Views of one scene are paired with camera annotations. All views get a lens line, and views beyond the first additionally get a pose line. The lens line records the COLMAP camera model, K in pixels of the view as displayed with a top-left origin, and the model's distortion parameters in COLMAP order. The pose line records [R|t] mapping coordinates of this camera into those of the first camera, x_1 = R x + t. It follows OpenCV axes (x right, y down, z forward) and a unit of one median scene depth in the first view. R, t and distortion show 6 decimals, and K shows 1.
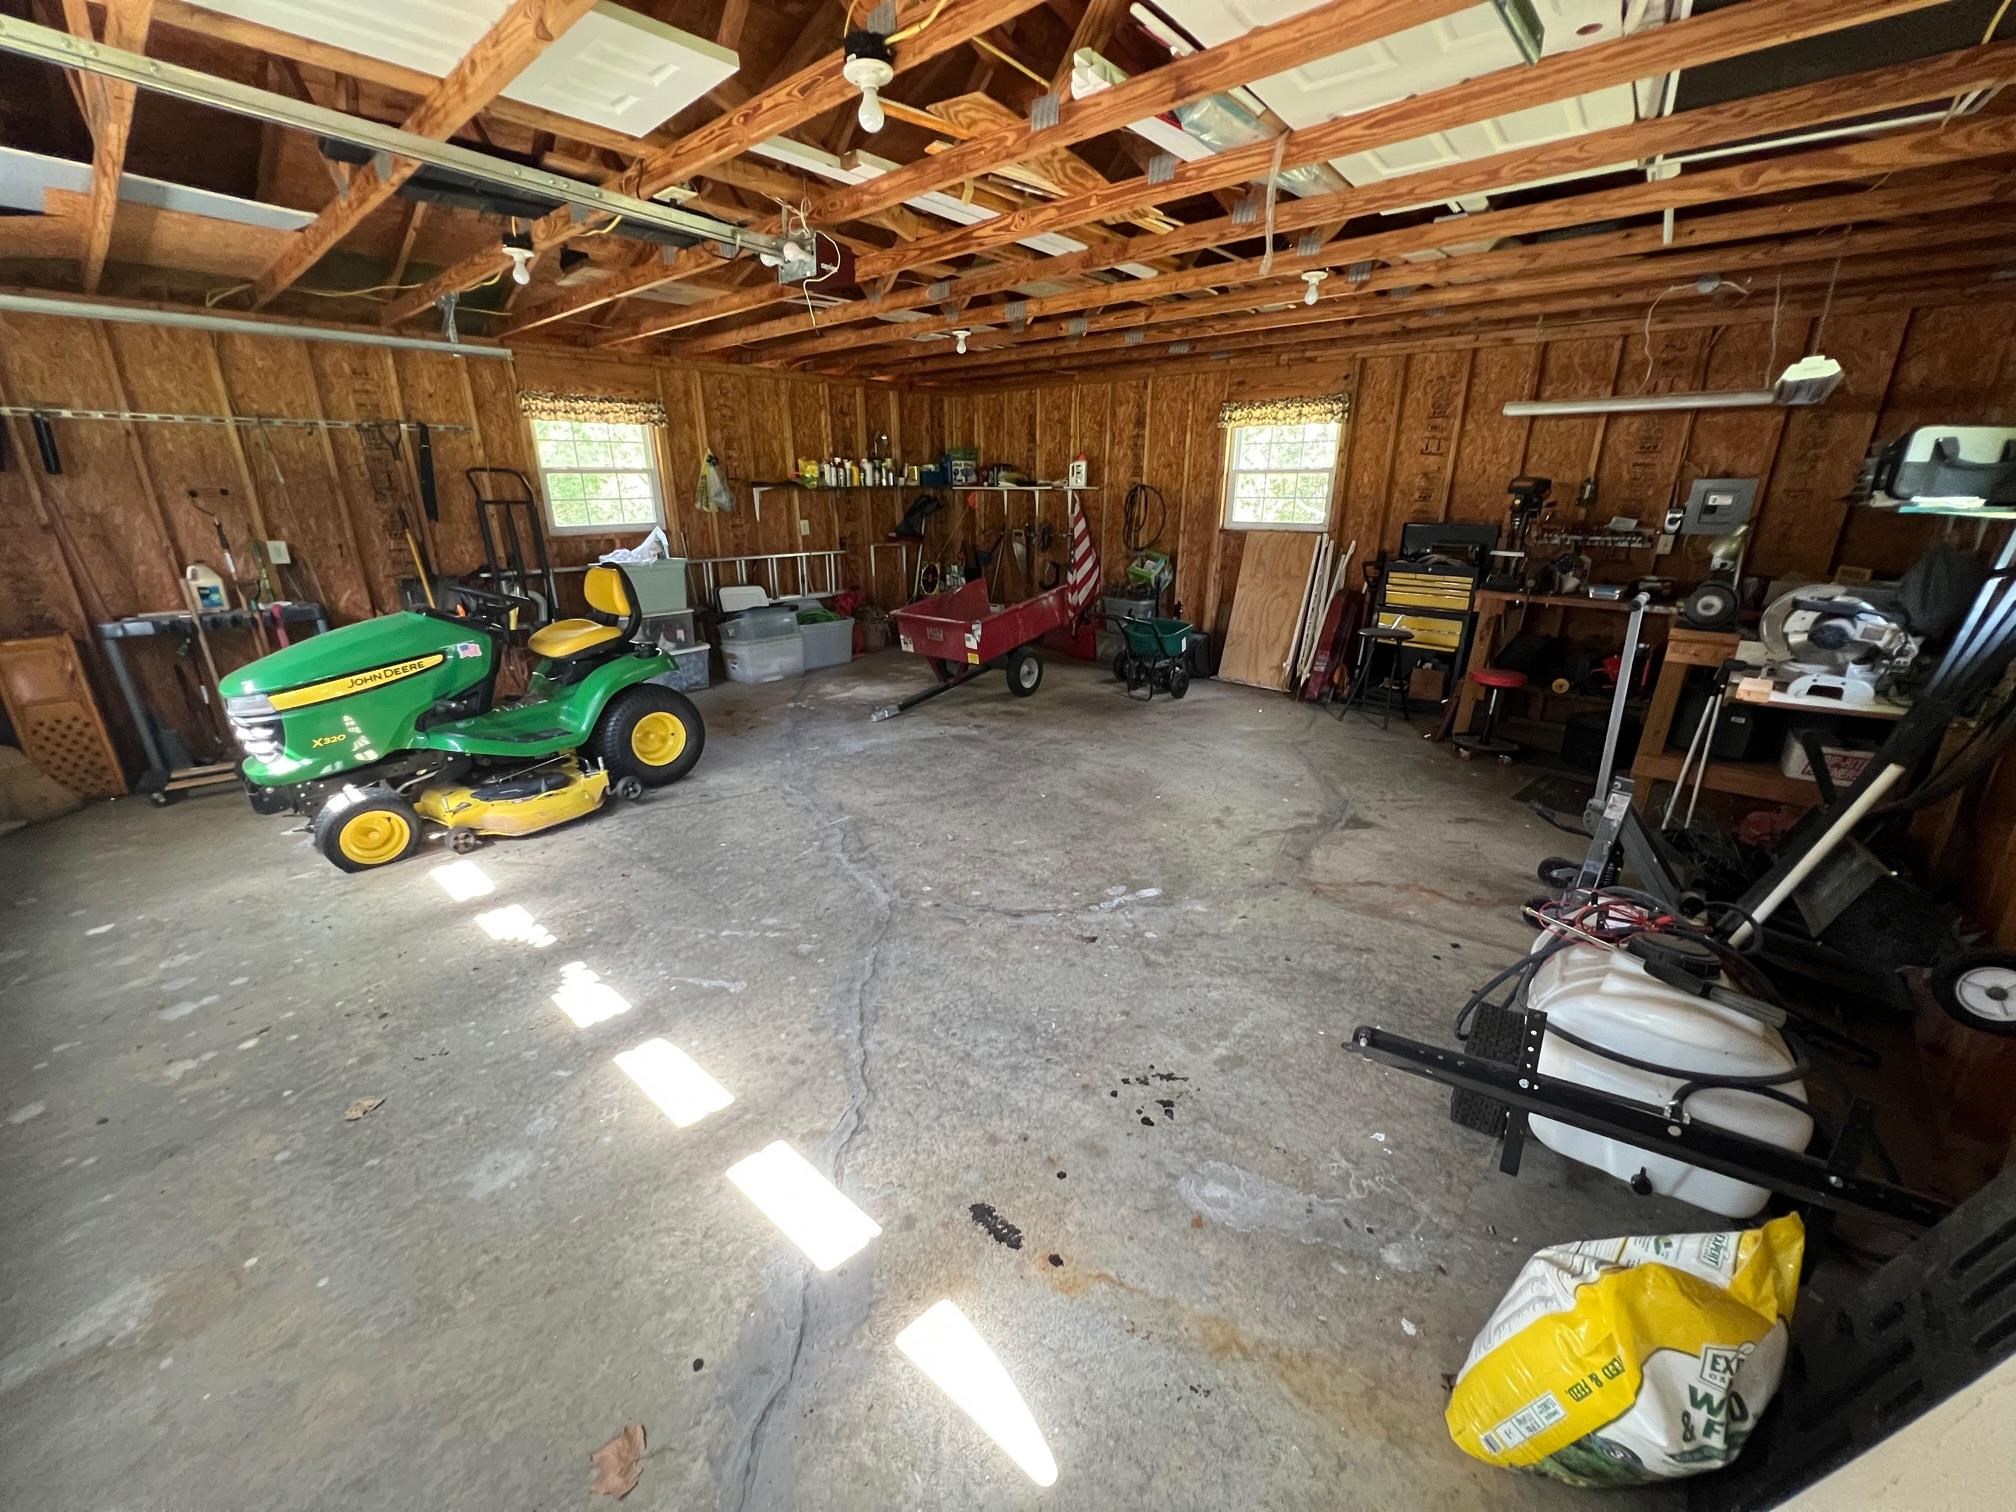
lens RADIAL K [[808.1, 0, 1010.9], [0, 808.1, 756.8], [0, 0, 1]] dist [-0.001062, 0.000215]
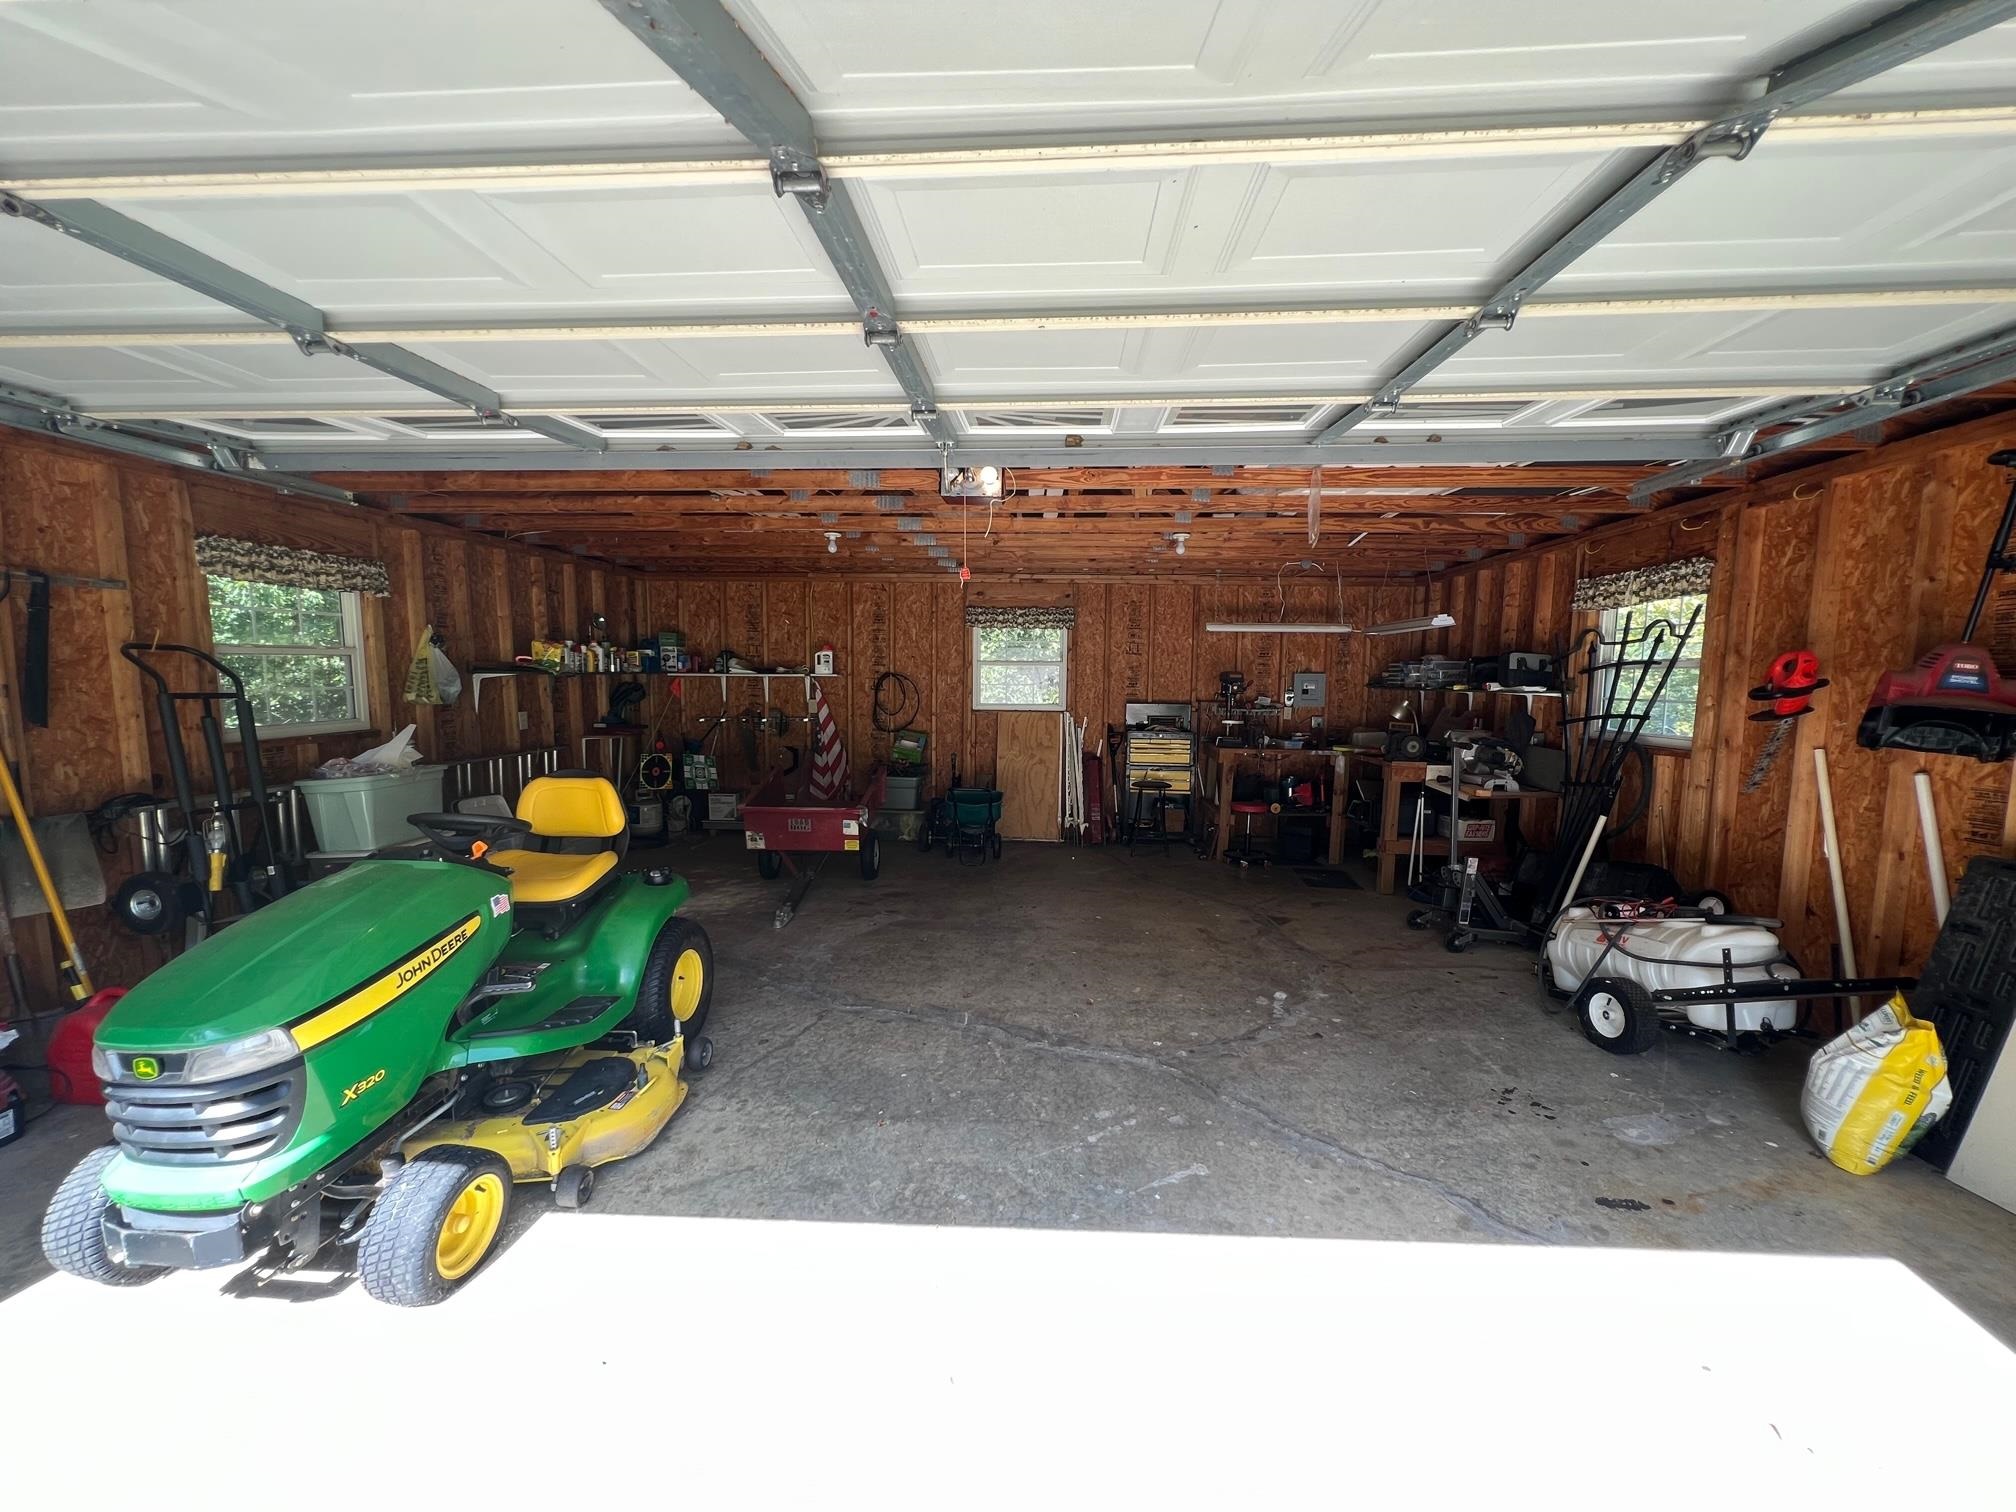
lens RADIAL K [[808.1, 0, 1010.9], [0, 808.1, 756.8], [0, 0, 1]] dist [-0.001062, 0.000215]
pose [[0.777843, -0.058332, 0.625746, -0.547860], [0.191544, 0.970315, -0.147648, -0.049807], [-0.598558, 0.234705, 0.765925, 0.133740]]
